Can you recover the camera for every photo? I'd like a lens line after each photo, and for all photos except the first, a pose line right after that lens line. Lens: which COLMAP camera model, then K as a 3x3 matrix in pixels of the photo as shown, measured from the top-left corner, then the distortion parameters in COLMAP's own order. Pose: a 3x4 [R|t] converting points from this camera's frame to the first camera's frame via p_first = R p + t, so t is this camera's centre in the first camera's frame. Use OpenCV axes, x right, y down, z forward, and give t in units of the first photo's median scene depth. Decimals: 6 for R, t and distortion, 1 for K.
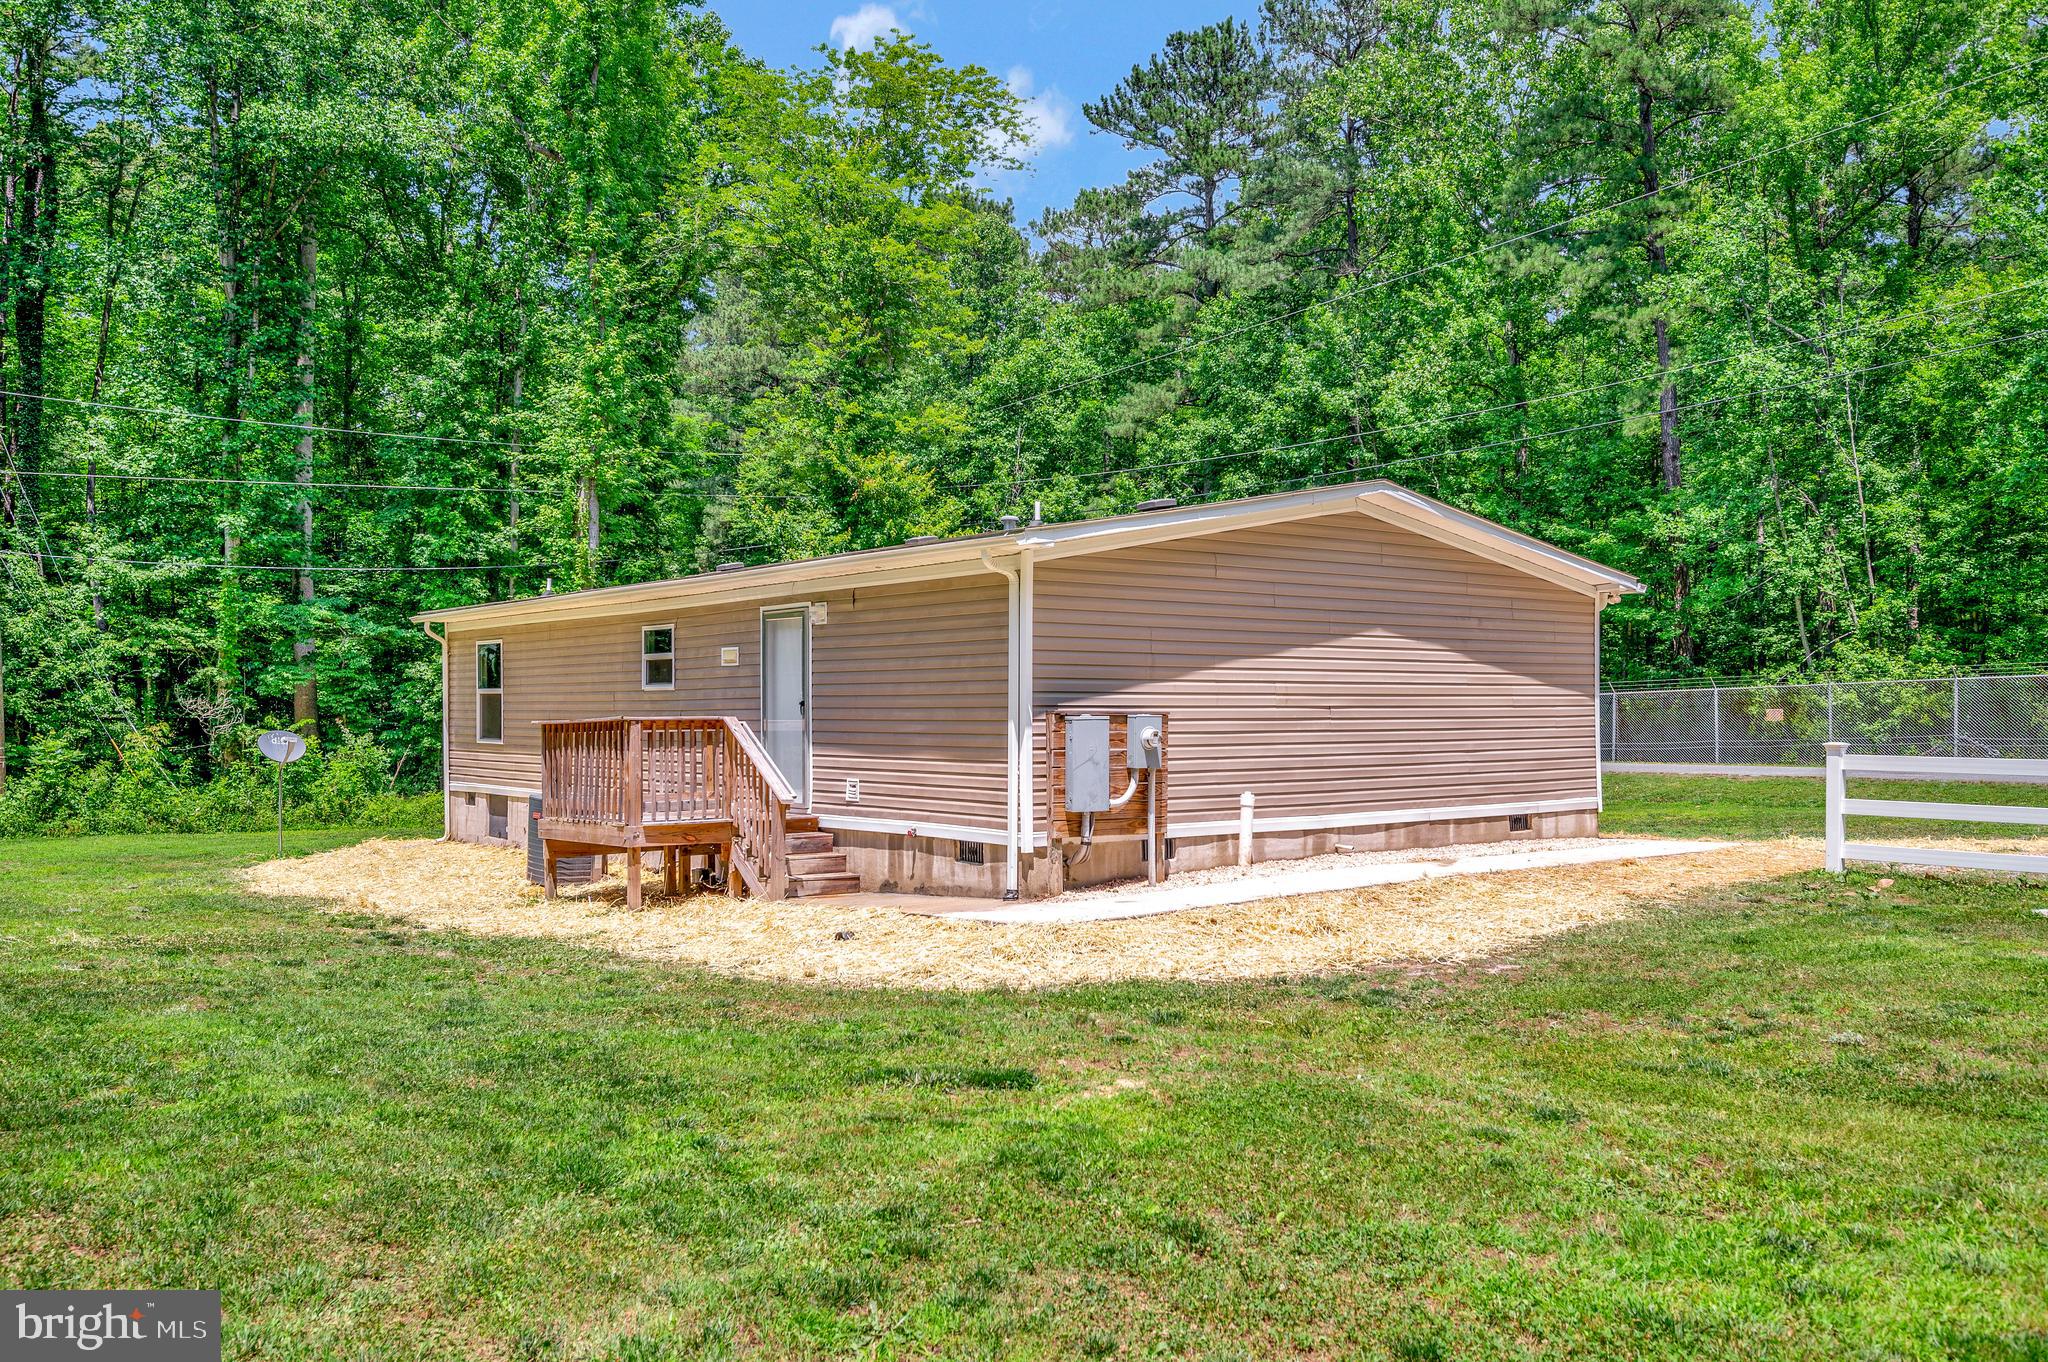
lens RADIAL K [[1721.3, 0, 1024.0], [0, 1721.3, 681.0], [0, 0, 1]] dist [-0.007821, 0.005674]
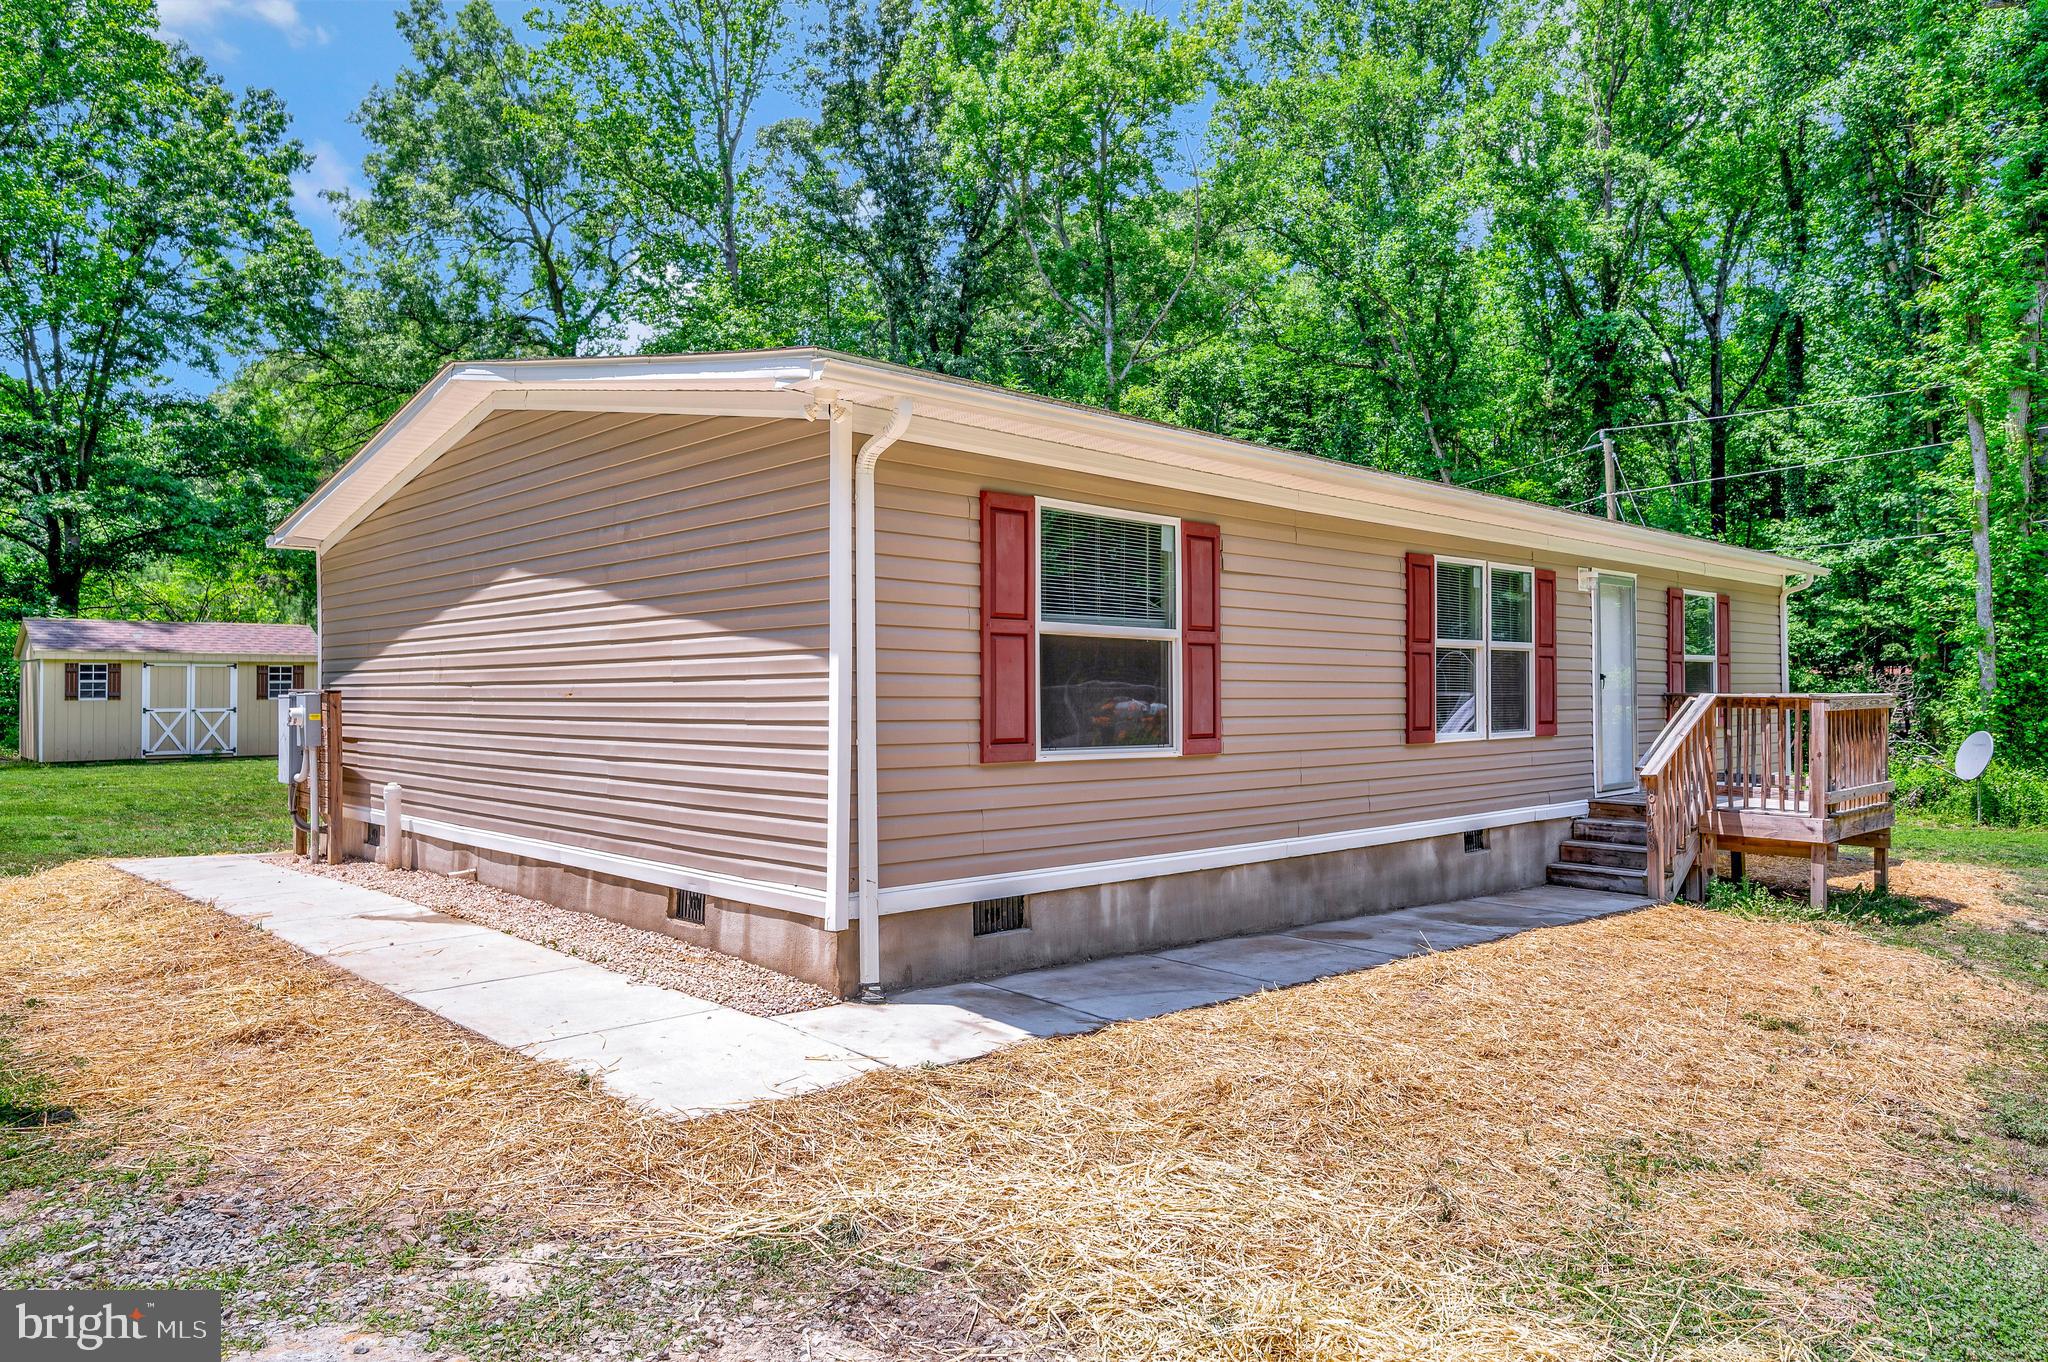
lens RADIAL K [[1326.2, 0, 1022.1], [0, 1326.2, 670.2], [0, 0, 1]] dist [-0.000206, -0.001345]
pose [[0.068434, -0.012874, -0.997573, 1.312930], [0.020680, 0.999720, -0.011483, 0.035462], [0.997441, -0.019844, 0.068682, 2.045270]]
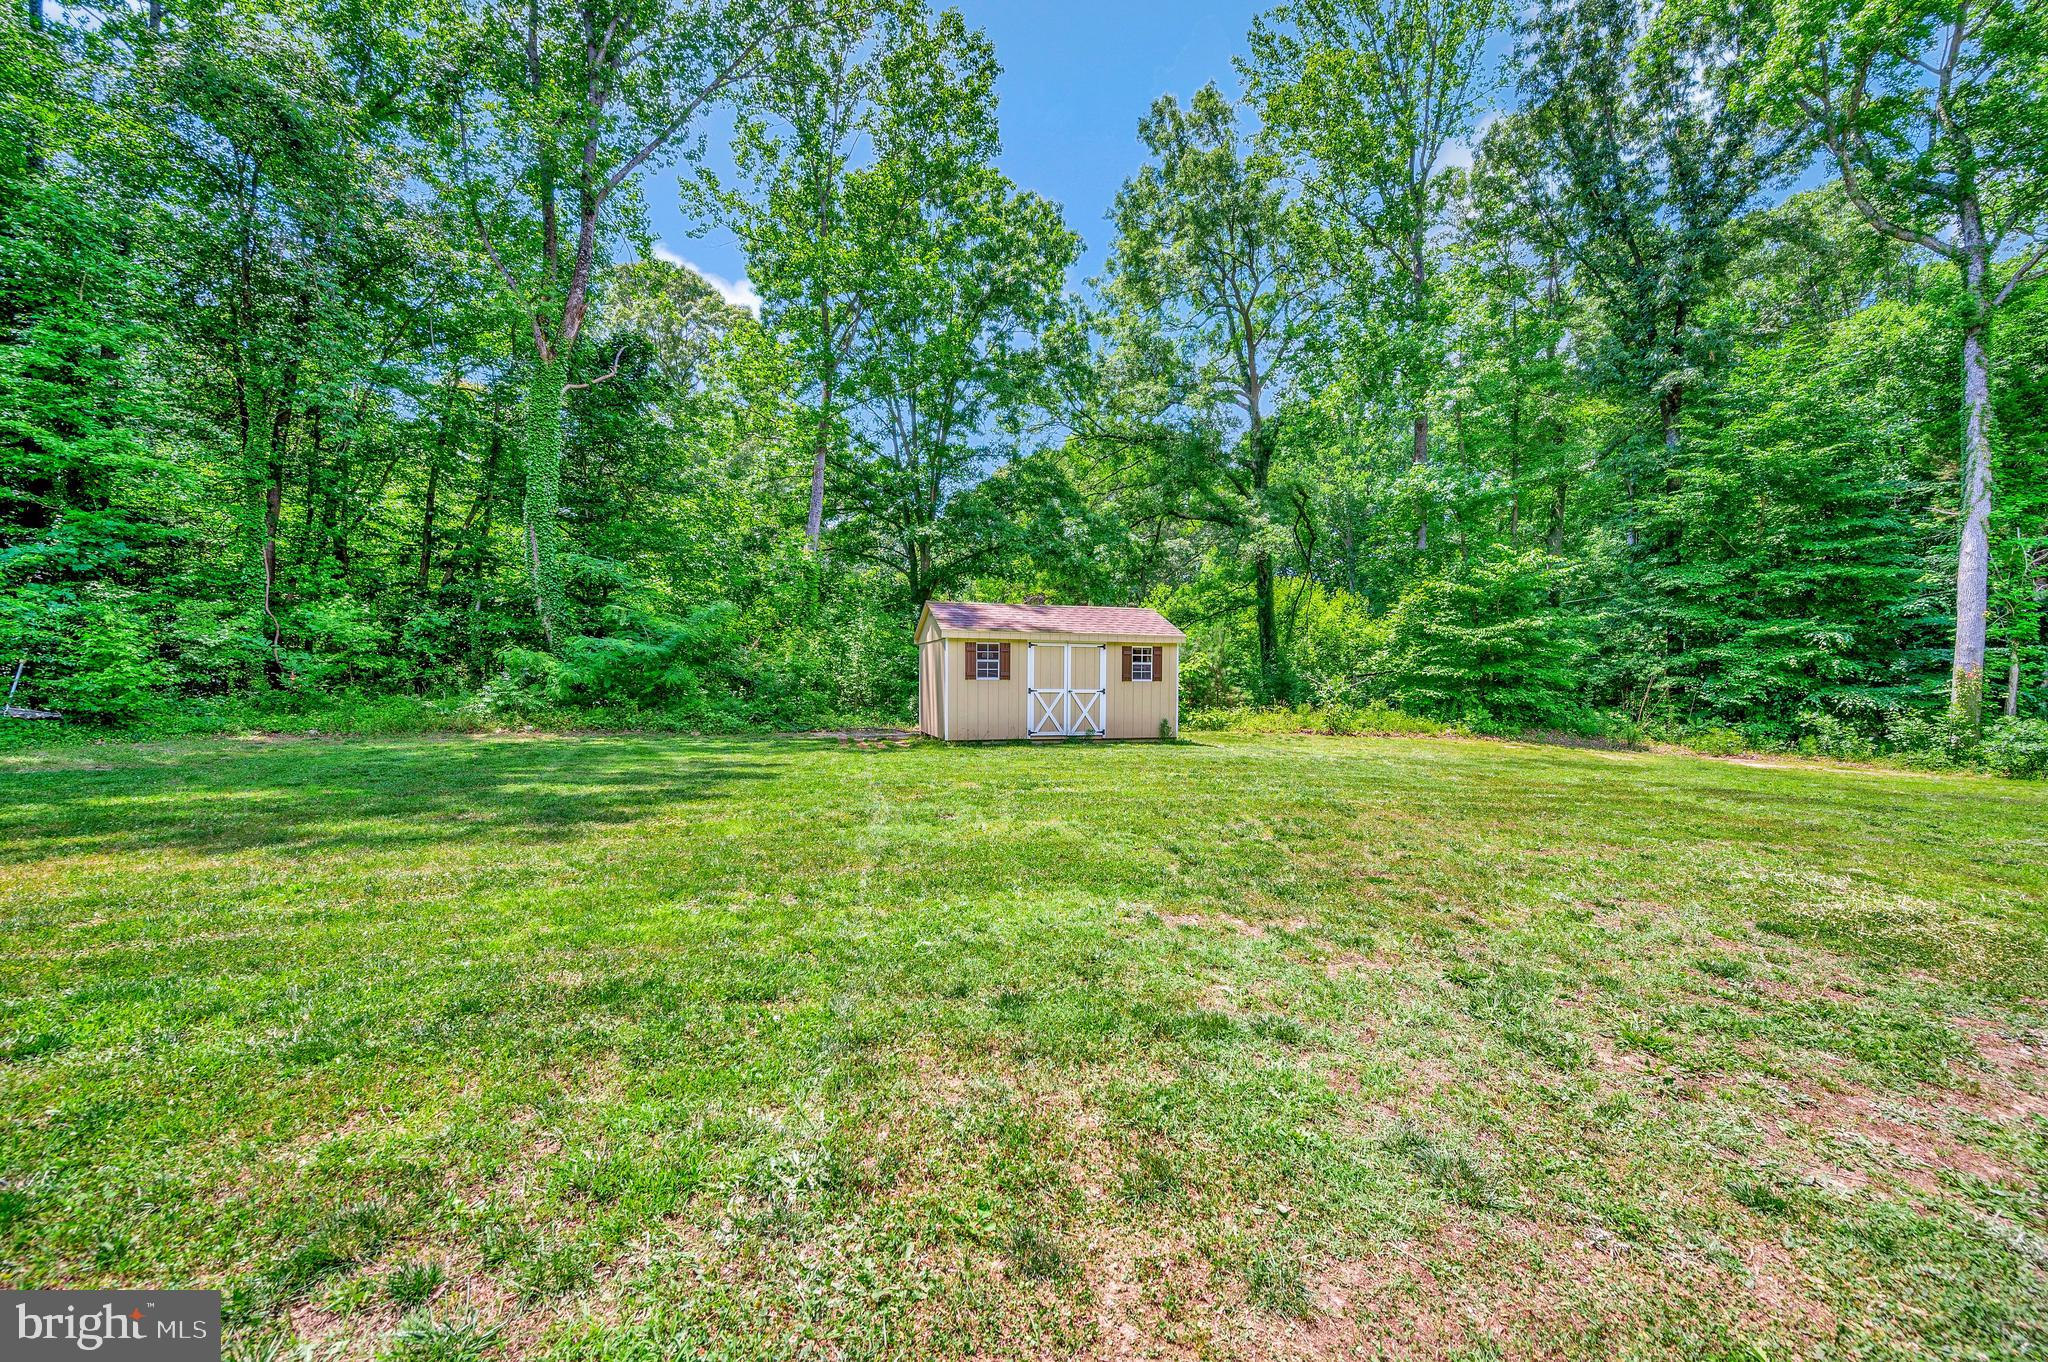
lens RADIAL K [[840.7, 0, 1024.0], [0, 840.7, 681.0], [0, 0, 1]] dist [0.000599, 0.000042]
pose [[-0.378068, -0.002696, -0.925774, 0.070399], [0.012795, 0.999885, -0.008137, 0.043309], [0.925689, -0.014922, -0.377990, 1.074429]]
